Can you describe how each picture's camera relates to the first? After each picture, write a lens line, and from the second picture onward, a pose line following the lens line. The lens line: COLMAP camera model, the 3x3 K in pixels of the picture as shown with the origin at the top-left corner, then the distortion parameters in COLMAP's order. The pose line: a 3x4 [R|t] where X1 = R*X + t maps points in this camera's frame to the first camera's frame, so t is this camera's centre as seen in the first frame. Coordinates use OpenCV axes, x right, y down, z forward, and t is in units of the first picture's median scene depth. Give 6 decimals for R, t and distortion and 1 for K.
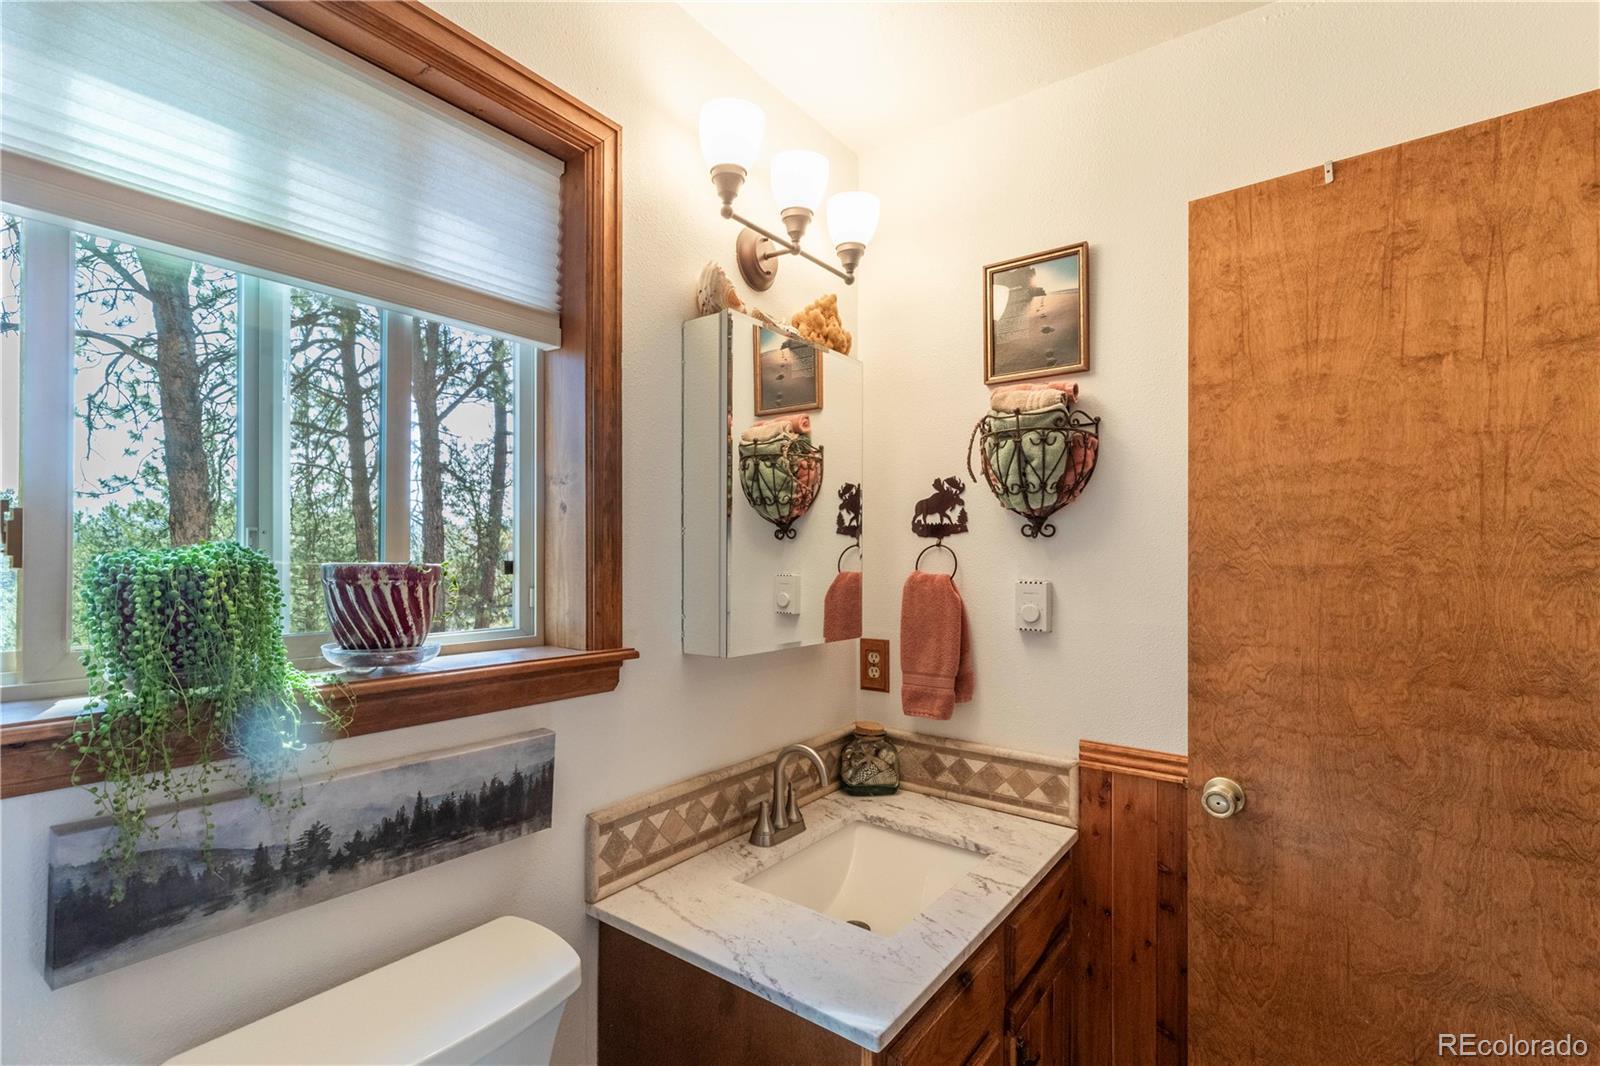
lens RADIAL K [[726.3, 0, 796.3], [0, 726.3, 544.0], [0, 0, 1]] dist [0.009941, -0.002861]
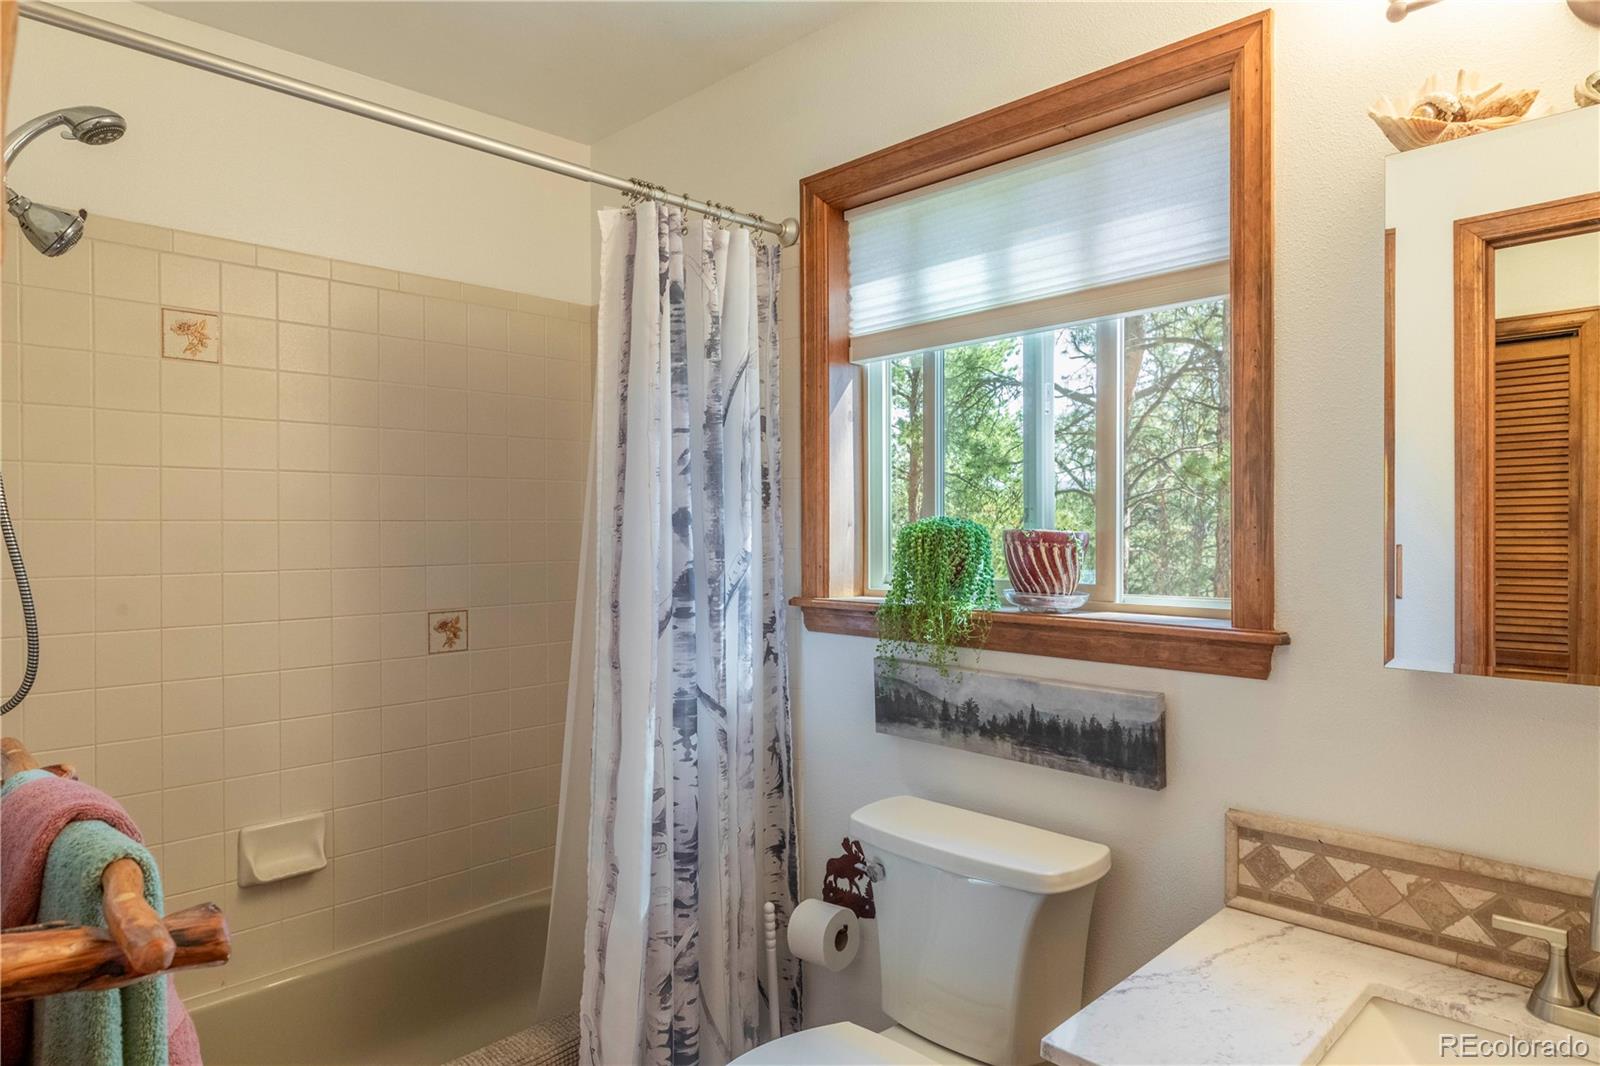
lens RADIAL K [[985.9, 0, 797.6], [0, 985.9, 536.7], [0, 0, 1]] dist [0.004505, 0.000012]
pose [[-0.130509, -0.007257, -0.991421, 1.212856], [0.012687, 0.999879, -0.008990, 0.048677], [0.991366, -0.013752, -0.130401, 0.770622]]
